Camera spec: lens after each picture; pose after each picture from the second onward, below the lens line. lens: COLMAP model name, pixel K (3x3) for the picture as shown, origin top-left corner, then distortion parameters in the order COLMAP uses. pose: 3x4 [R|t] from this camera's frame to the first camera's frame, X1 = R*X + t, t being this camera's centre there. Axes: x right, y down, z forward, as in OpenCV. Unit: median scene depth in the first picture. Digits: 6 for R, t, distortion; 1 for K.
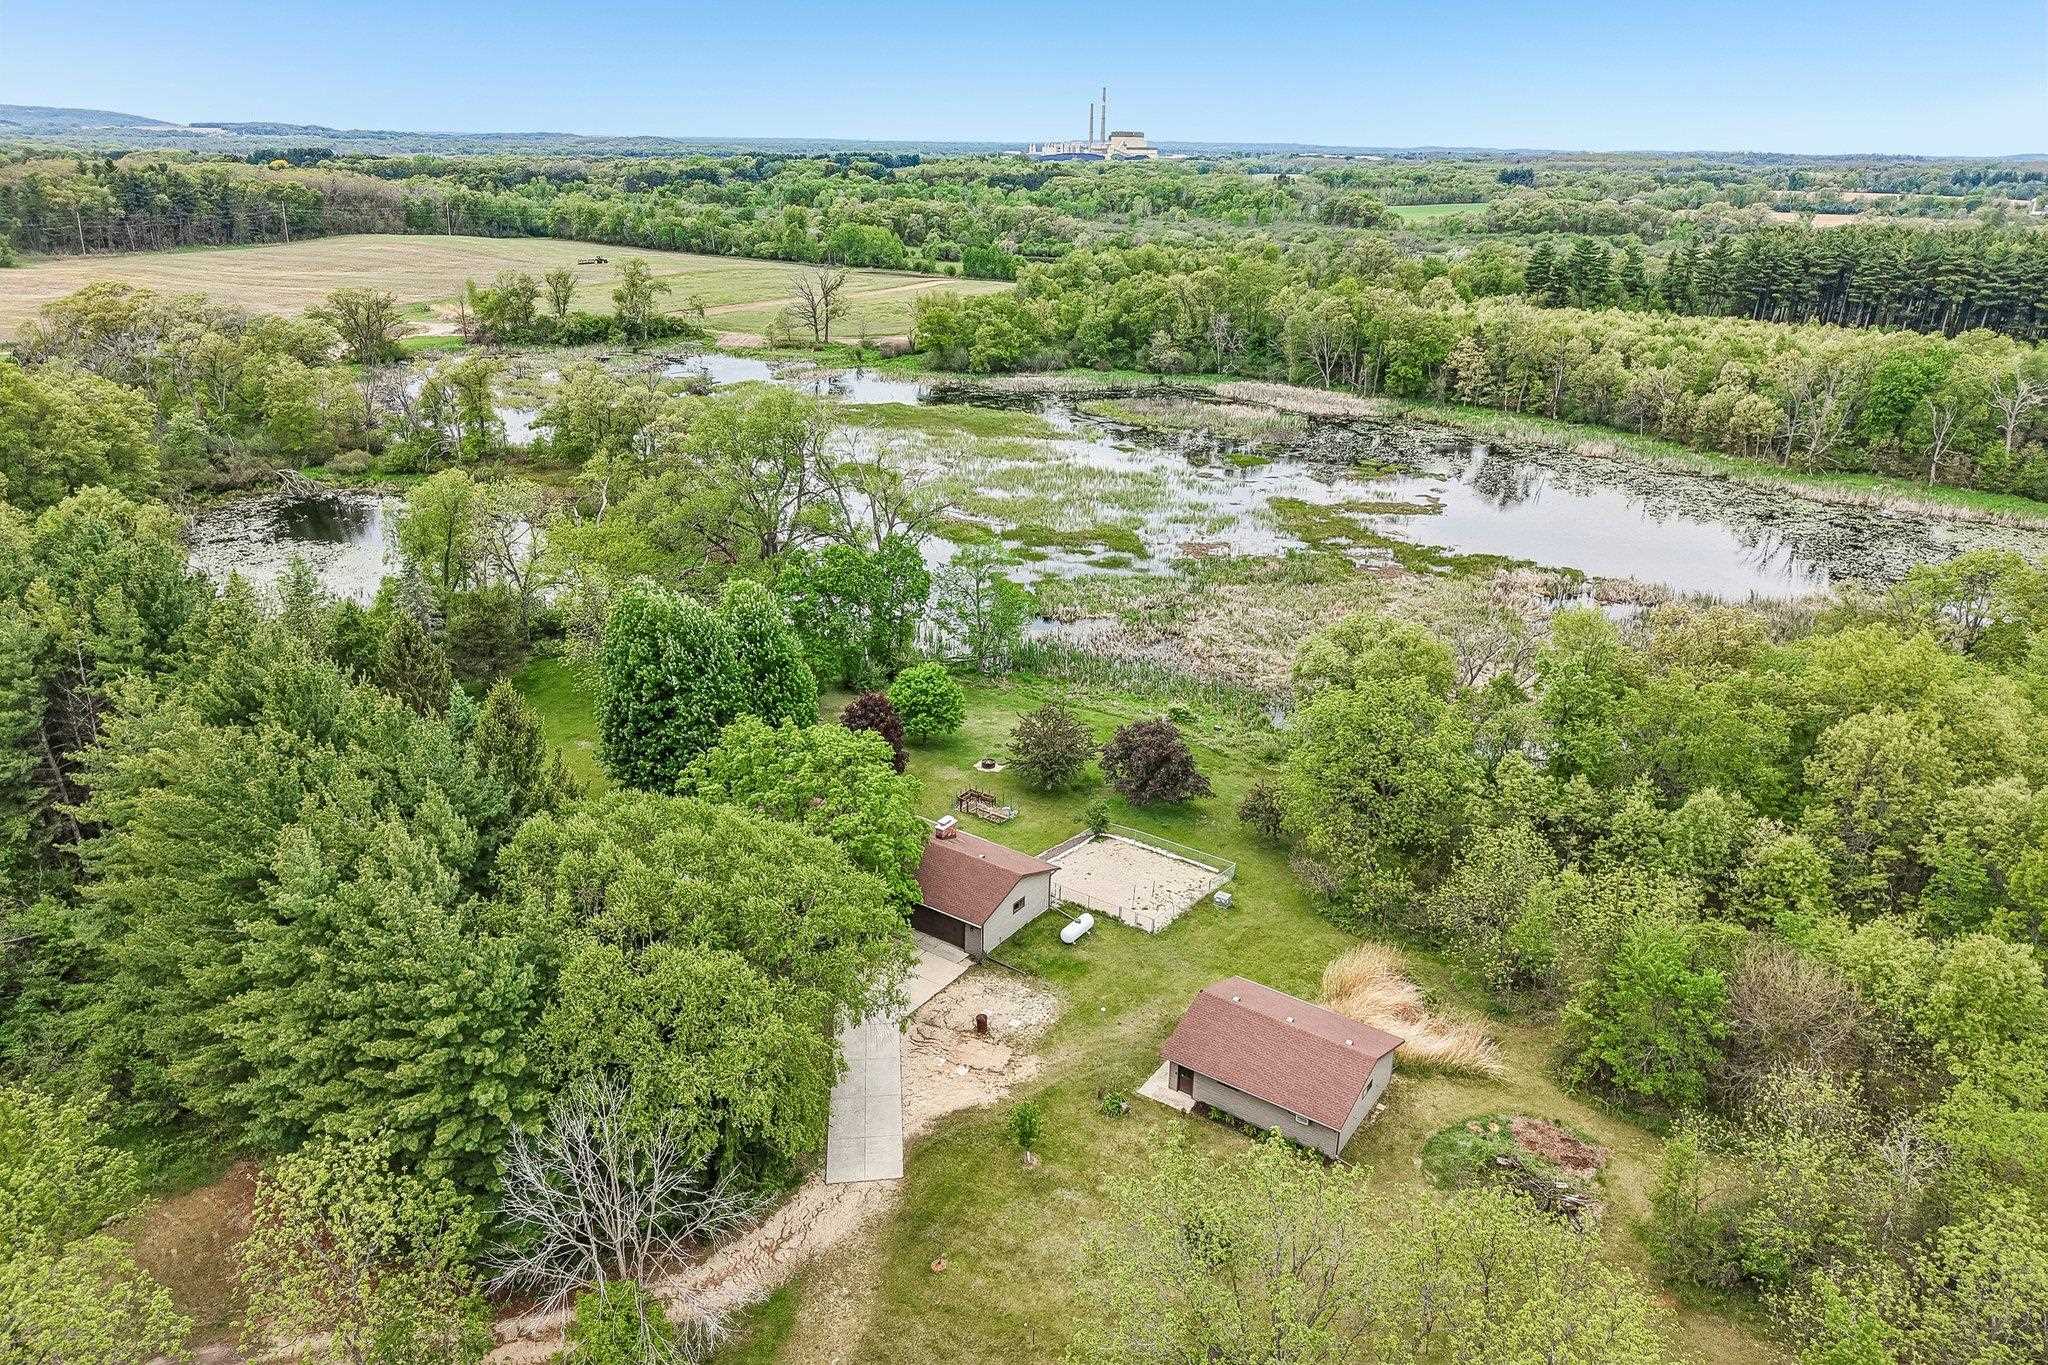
lens RADIAL K [[1390.1, 0, 1024.0], [0, 1390.1, 682.5], [0, 0, 1]] dist [0.006385, -0.002013]
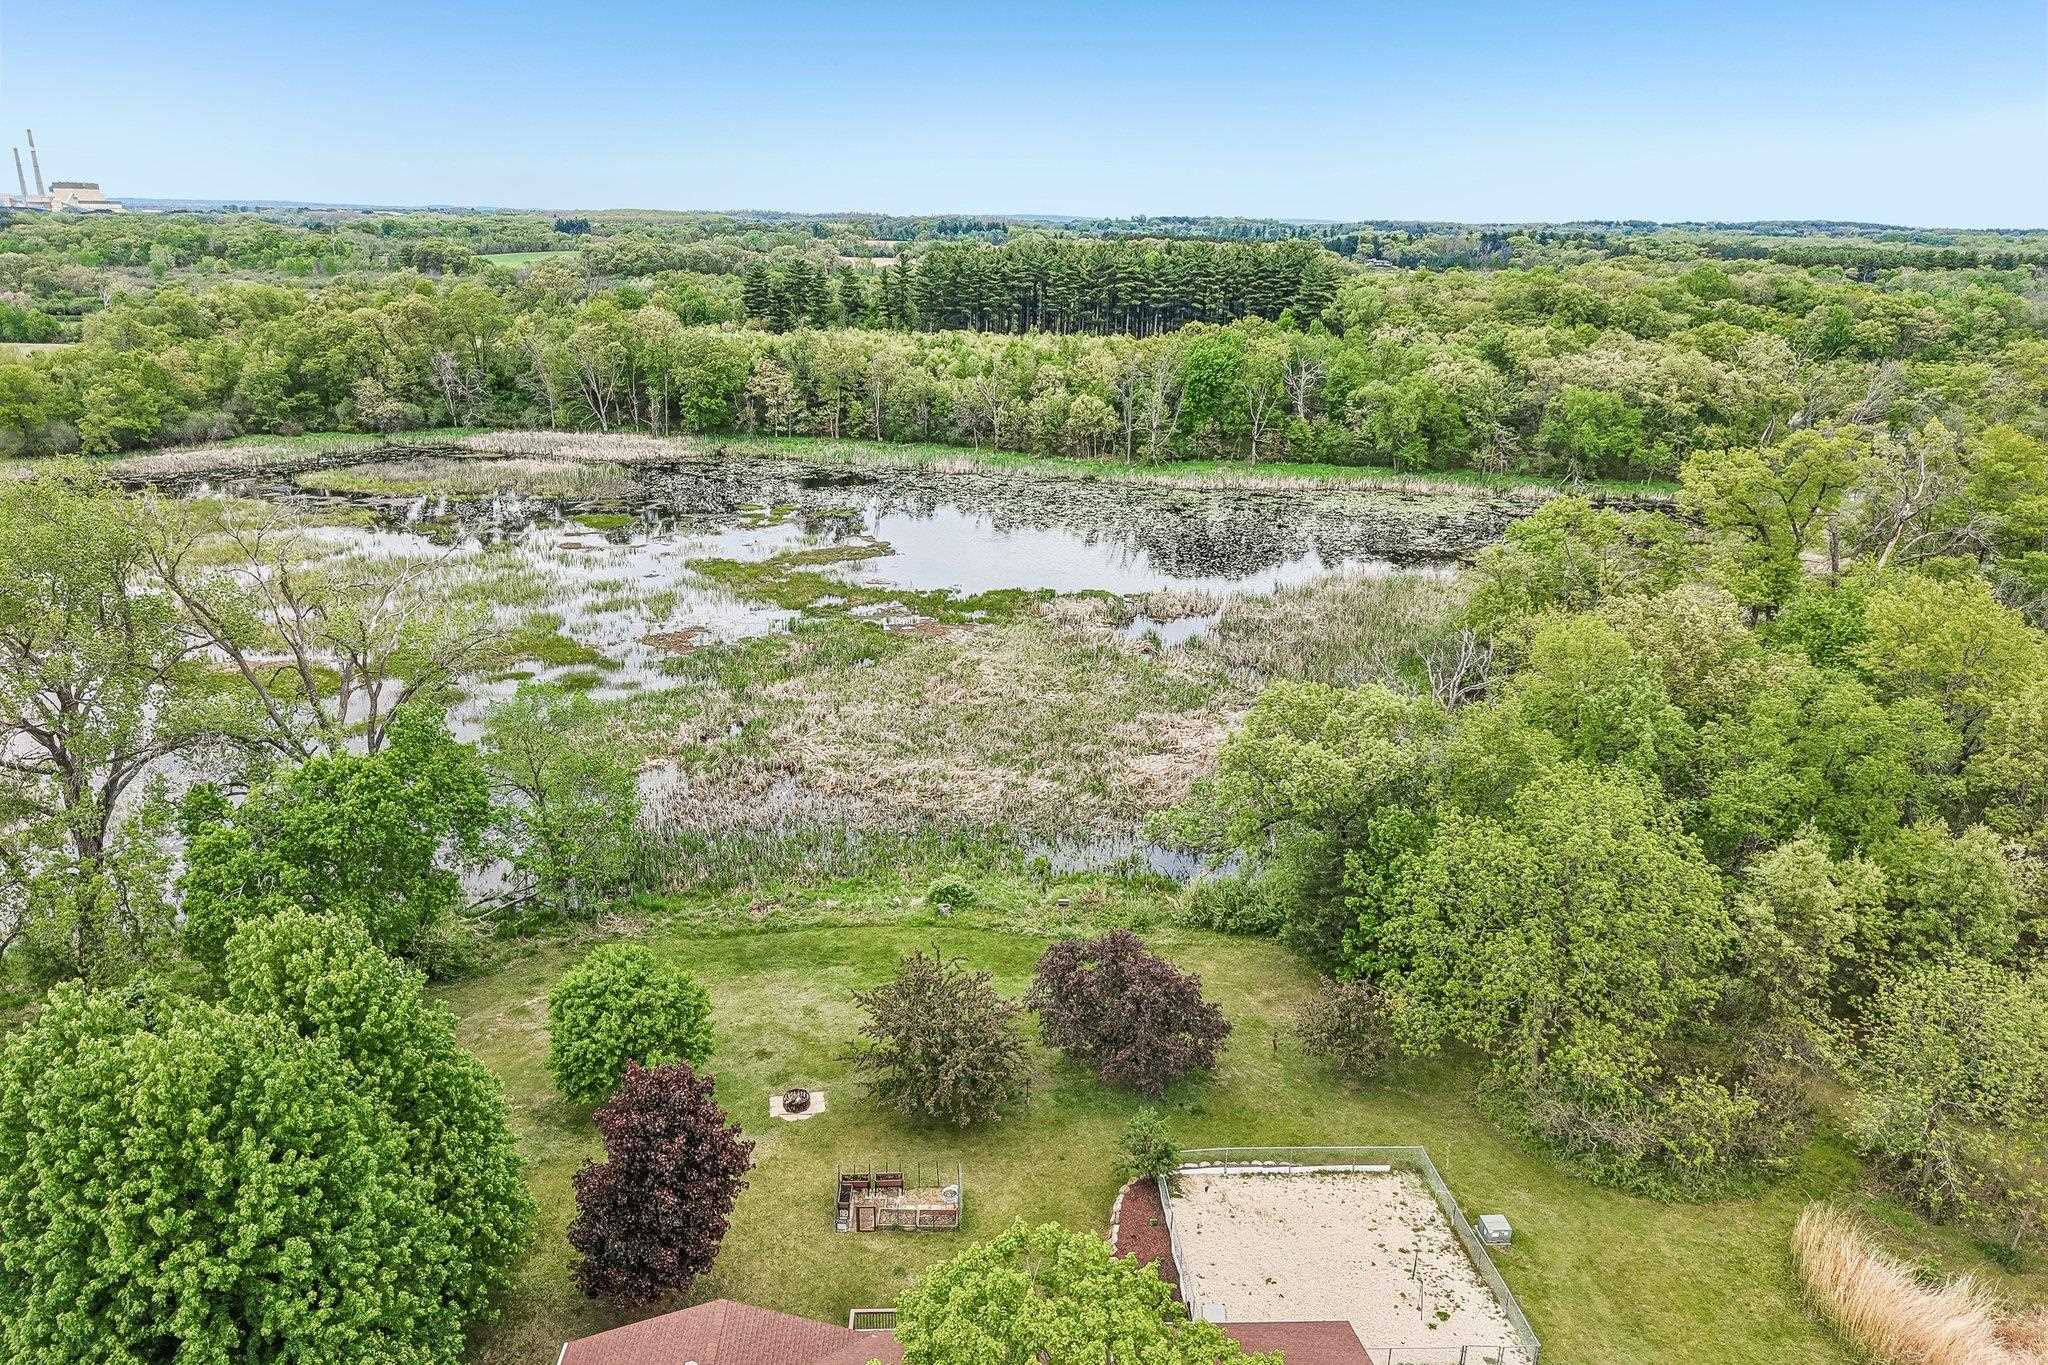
lens RADIAL K [[1386.5, 0, 1024.0], [0, 1386.5, 682.5], [0, 0, 1]] dist [0.048842, -0.043282]
pose [[0.806713, -0.189924, 0.559592, -0.074509], [0.210195, 0.977240, 0.028653, -0.031789], [-0.552298, 0.094509, 0.828273, 0.164260]]
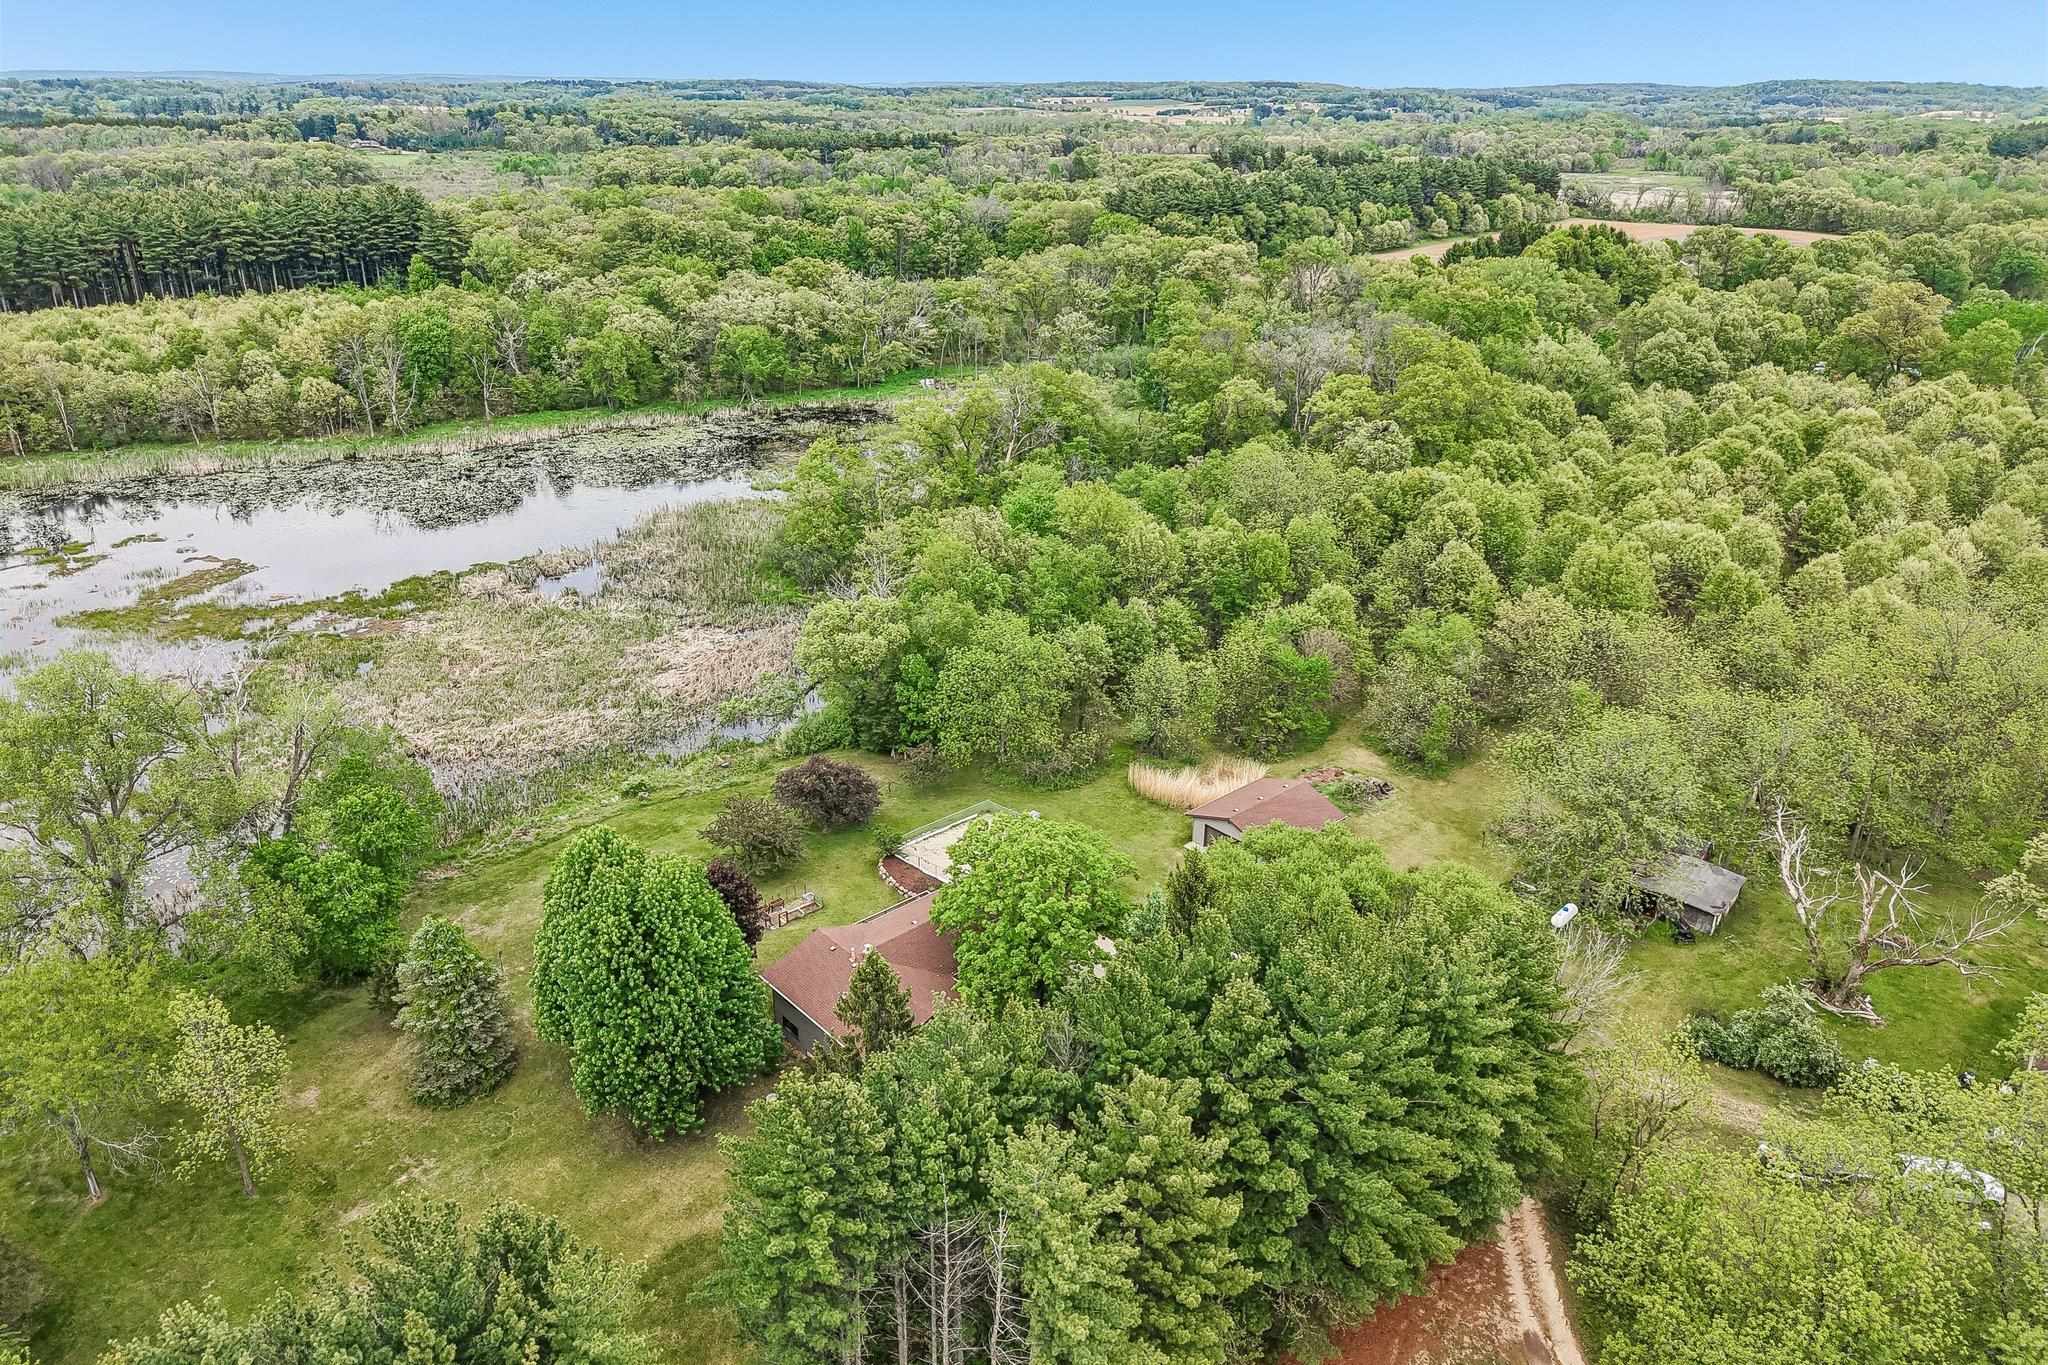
lens RADIAL K [[1369.6, 0, 1024.0], [0, 1369.6, 682.5], [0, 0, 1]] dist [0.029984, -0.036085]
pose [[0.260751, -0.397035, 0.879984, -0.246336], [0.348116, 0.888863, 0.297890, -0.090879], [-0.900458, 0.228661, 0.369986, 0.135728]]
